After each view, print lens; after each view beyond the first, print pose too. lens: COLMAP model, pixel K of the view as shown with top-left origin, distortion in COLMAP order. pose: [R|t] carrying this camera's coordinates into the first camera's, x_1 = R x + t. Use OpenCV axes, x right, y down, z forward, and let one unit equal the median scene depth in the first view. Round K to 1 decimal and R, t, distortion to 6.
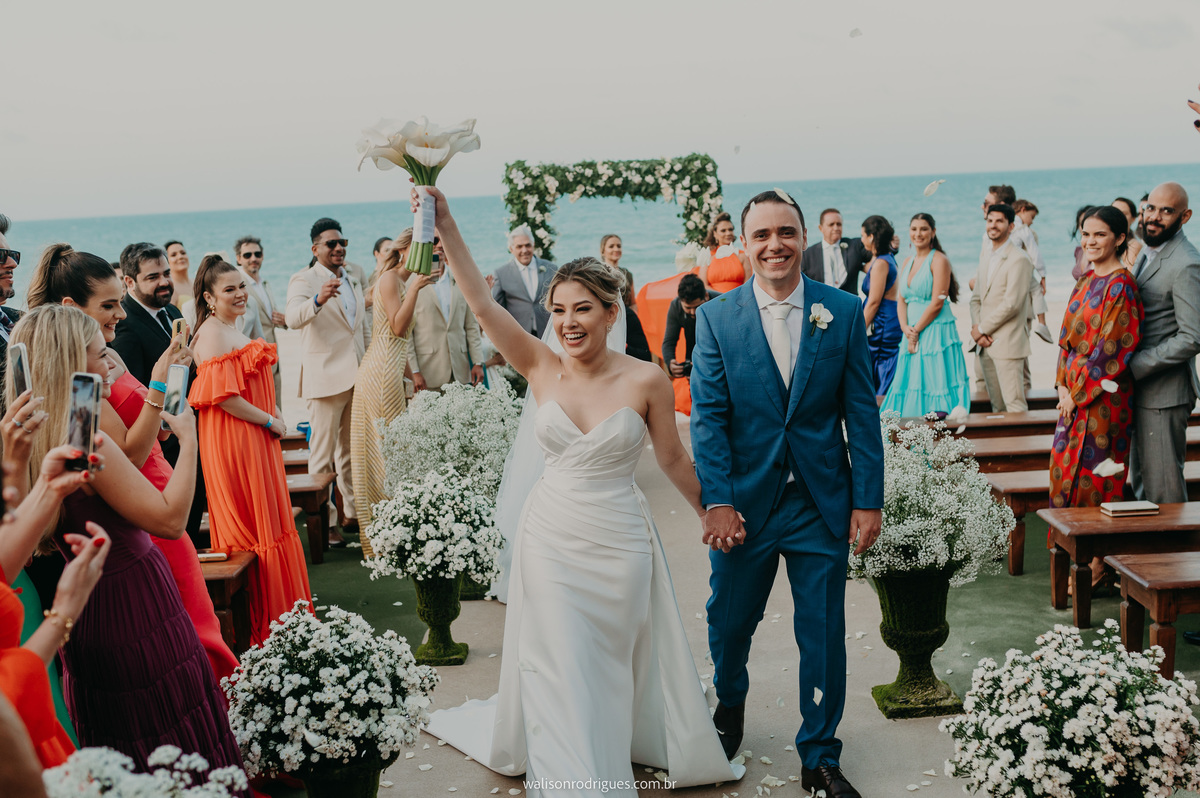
lens RADIAL K [[1263.8, 0, 603.5], [0, 1263.8, 434.5], [0, 0, 1]] dist [-0.038984, 0.000000]
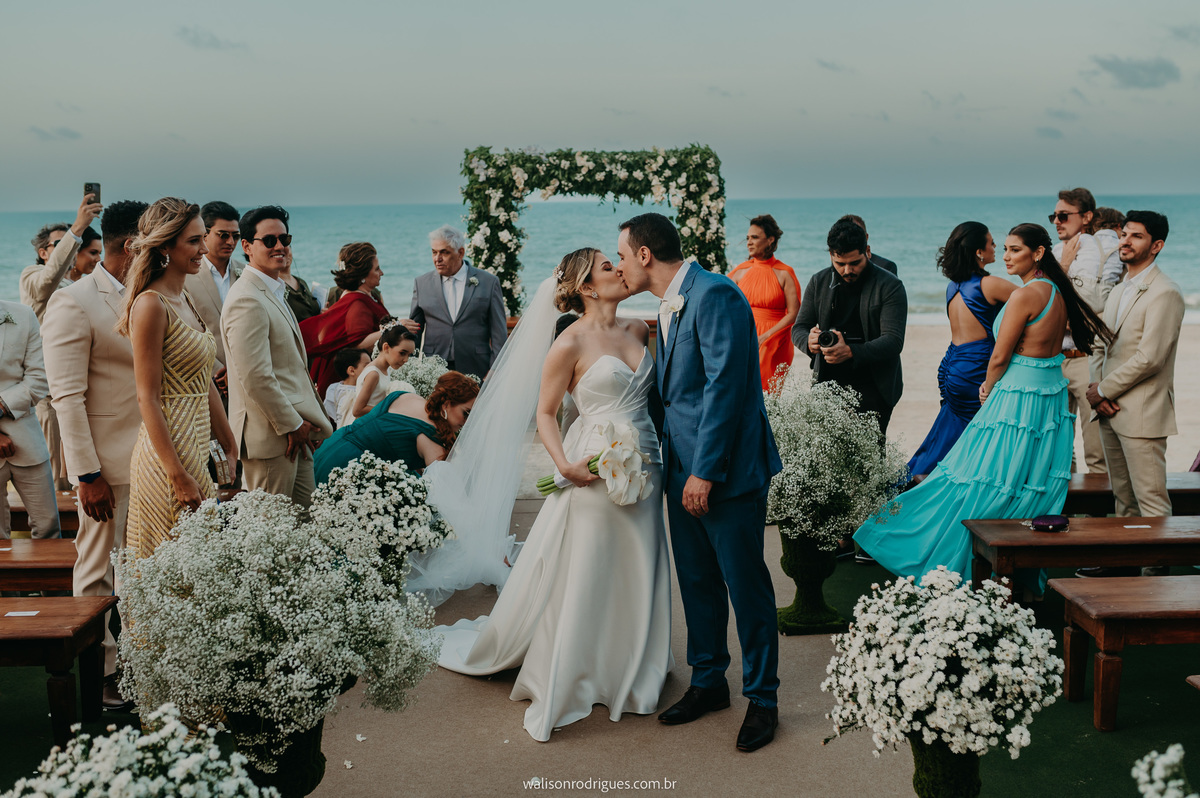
lens RADIAL K [[1143.2, 0, 583.1], [0, 1143.2, 427.3], [0, 0, 1]] dist [-0.028563, 0.000000]
pose [[0.999286, 0.036925, -0.008040, 0.012691], [-0.036908, 0.999316, 0.002246, -0.037000], [0.008118, -0.001947, 0.999965, 0.249851]]
